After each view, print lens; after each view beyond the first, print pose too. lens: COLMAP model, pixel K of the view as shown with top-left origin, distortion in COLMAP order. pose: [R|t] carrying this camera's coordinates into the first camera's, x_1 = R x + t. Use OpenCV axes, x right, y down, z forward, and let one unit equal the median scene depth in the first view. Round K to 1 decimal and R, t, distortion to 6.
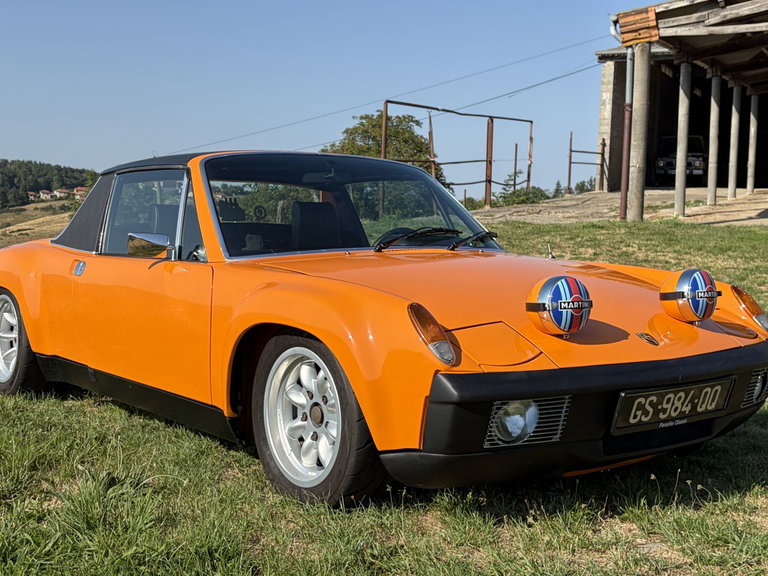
lens RADIAL K [[1040.4, 0, 384.0], [0, 1040.4, 288.0], [0, 0, 1]] dist [0.174483, -0.669255]
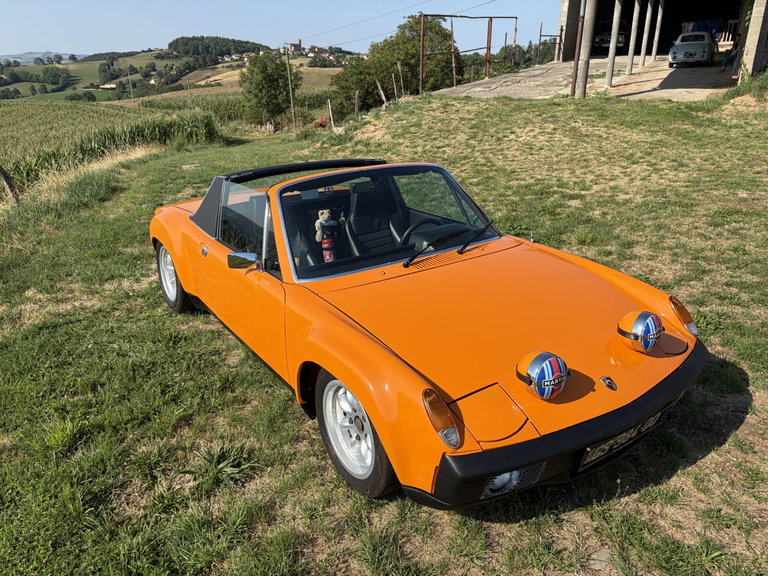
lens RADIAL K [[581.3, 0, 384.0], [0, 581.3, 288.0], [0, 0, 1]] dist [0.046551, -0.050172]
pose [[0.997665, -0.000376, -0.068292, 0.003489], [0.019780, 0.958715, 0.283680, -0.044344], [0.065366, -0.284368, 0.956484, 0.050869]]
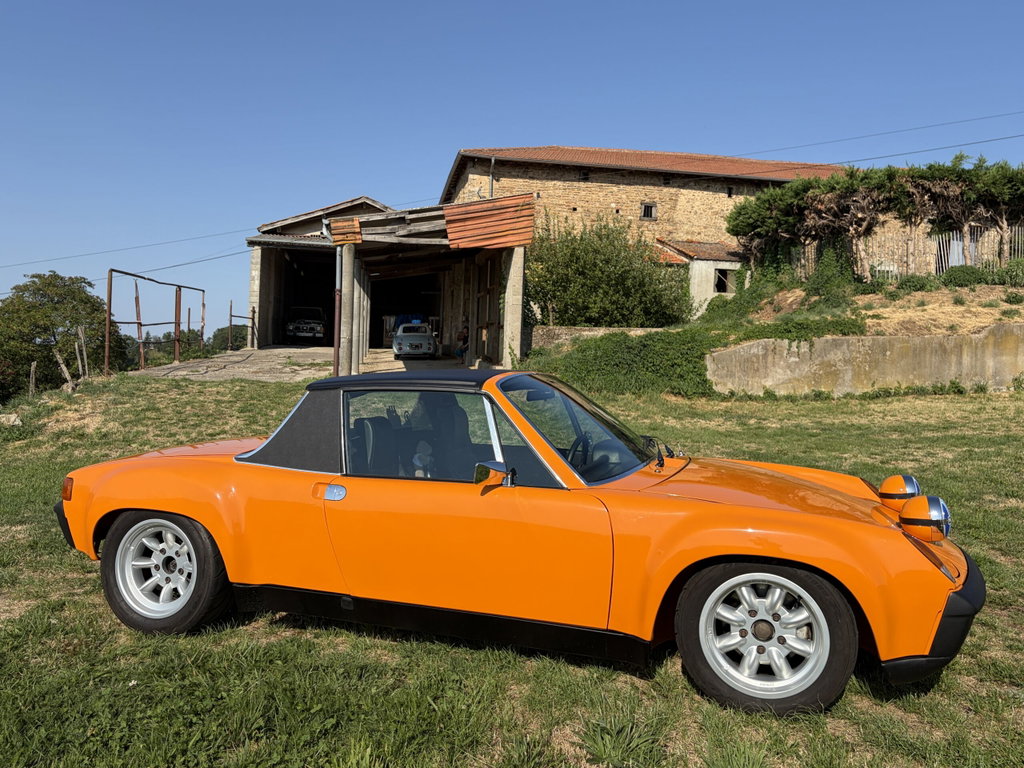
lens RADIAL K [[802.3, 0, 512.0], [0, 802.3, 384.0], [0, 0, 1]] dist [0.028701, -0.037147]
pose [[0.839358, -0.001411, 0.543577, -0.125978], [0.024388, 0.999087, -0.035065, -0.020110], [-0.543031, 0.042689, 0.838627, 0.065143]]
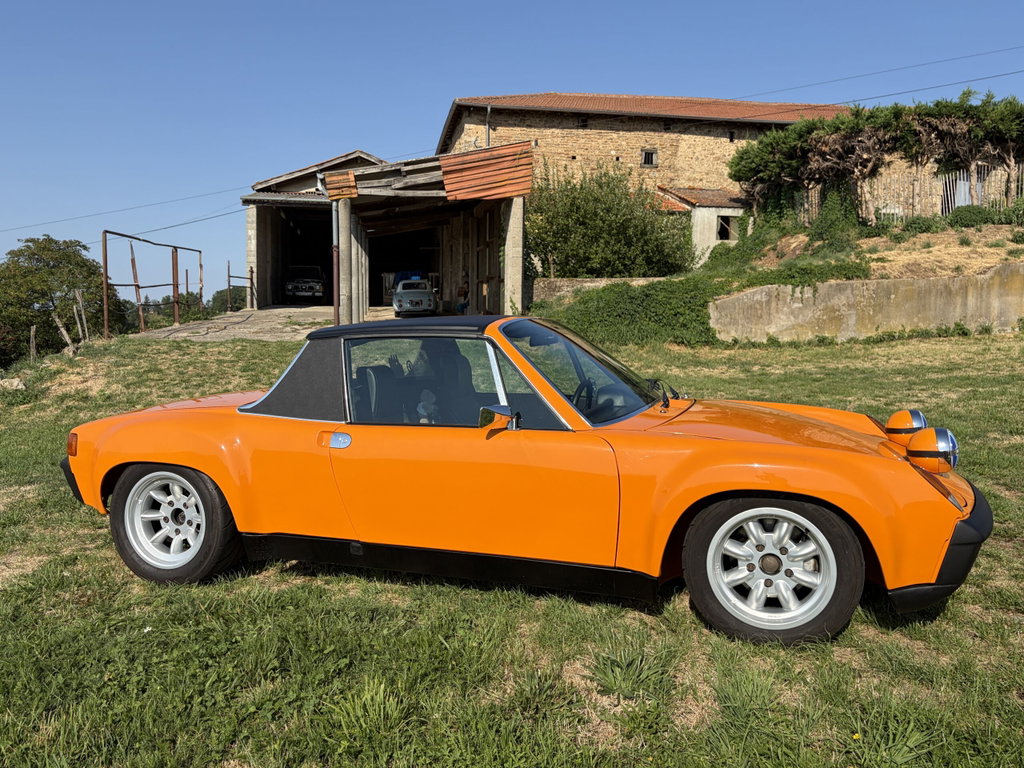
lens RADIAL K [[803.5, 0, 513.5], [0, 803.5, 397.4], [0, 0, 1]] dist [0.011298, -0.005520]
pose [[0.839392, -0.060613, 0.540136, -0.125184], [0.048582, 0.998152, 0.036512, -0.017499], [-0.541351, -0.004407, 0.840785, 0.066904]]
